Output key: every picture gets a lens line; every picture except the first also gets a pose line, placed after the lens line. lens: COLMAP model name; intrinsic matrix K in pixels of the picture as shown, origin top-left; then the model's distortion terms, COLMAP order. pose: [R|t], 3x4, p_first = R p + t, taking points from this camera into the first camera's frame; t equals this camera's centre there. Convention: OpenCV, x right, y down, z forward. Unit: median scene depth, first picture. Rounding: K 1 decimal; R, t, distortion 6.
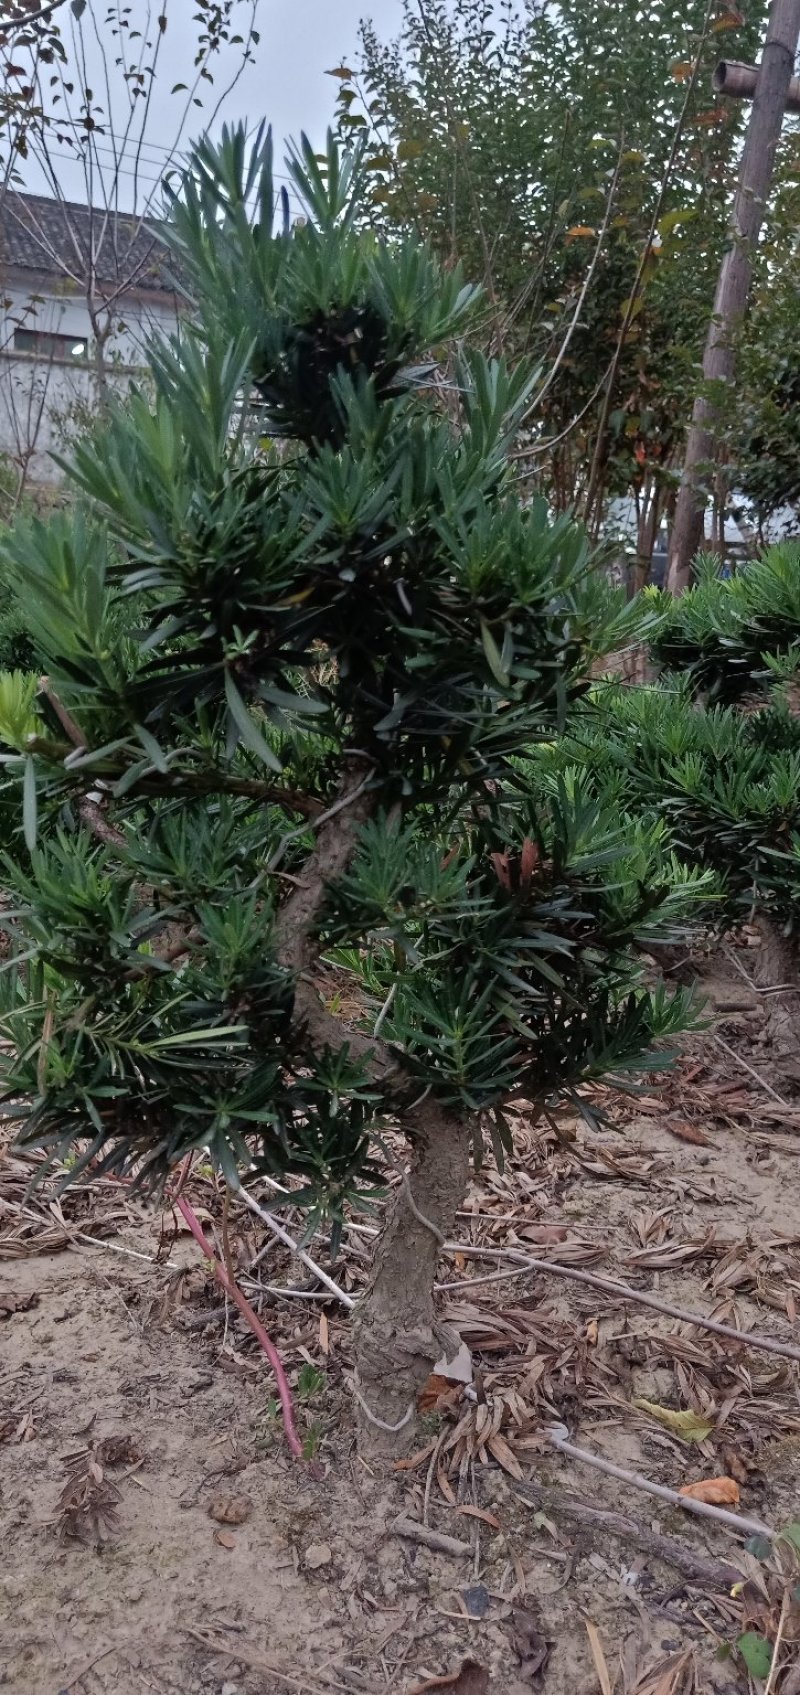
lens RADIAL K [[1397.6, 0, 400.0], [0, 1397.6, 847.5], [0, 0, 1]] dist [0.056153, 0.001917]
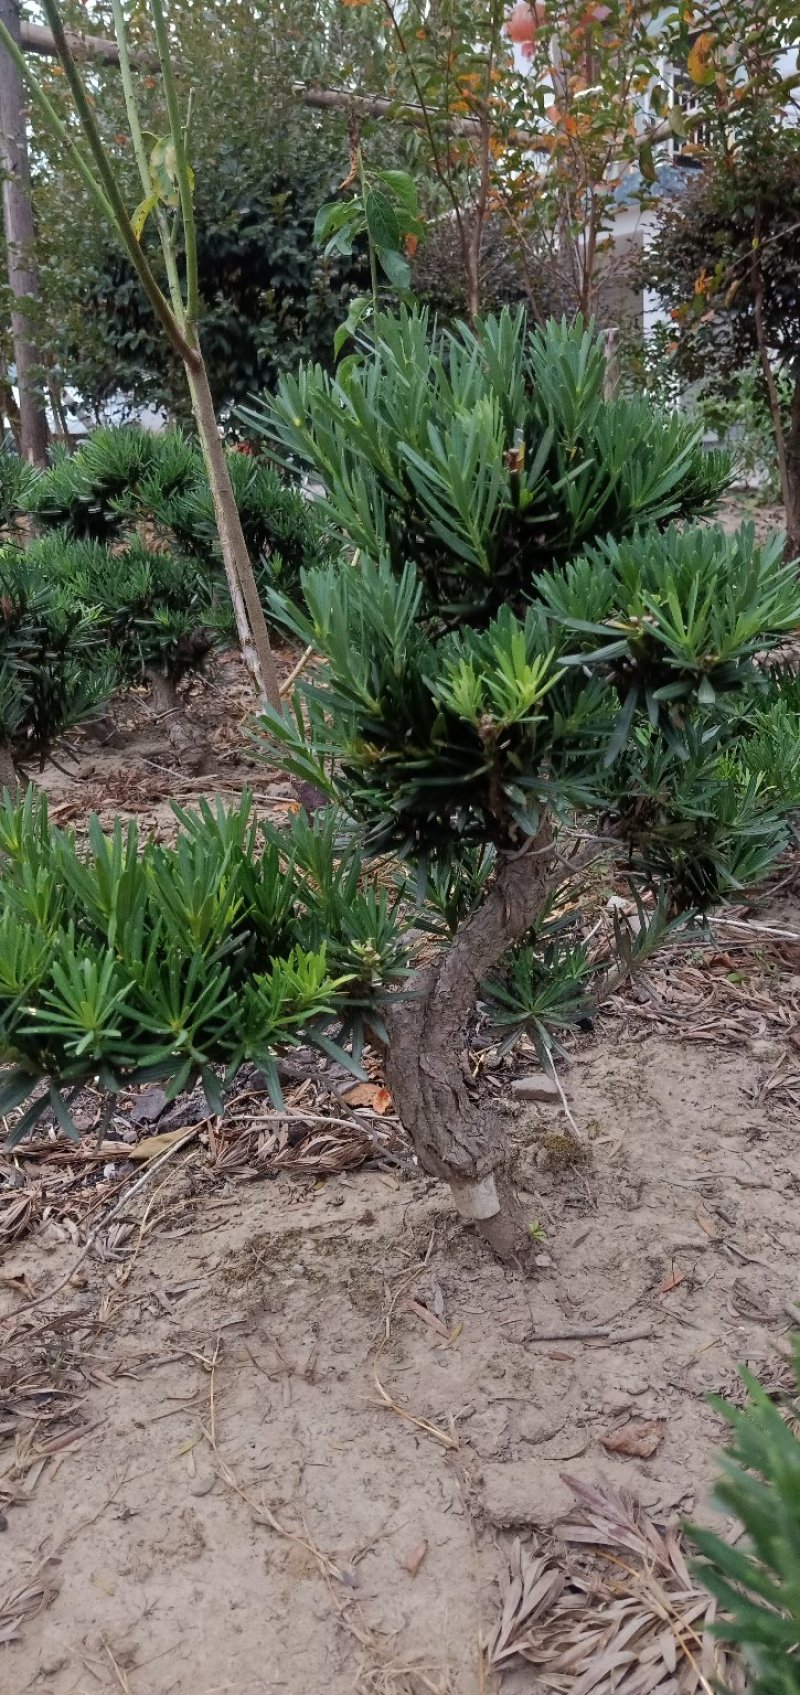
lens RADIAL K [[1397.6, 0, 400.0], [0, 1397.6, 847.5], [0, 0, 1]] dist [0.056153, 0.001917]
pose [[0.894876, -0.247661, 0.371296, -0.054061], [0.220887, 0.968645, 0.113734, 0.054969], [-0.387821, -0.019764, 0.921523, -0.244475]]
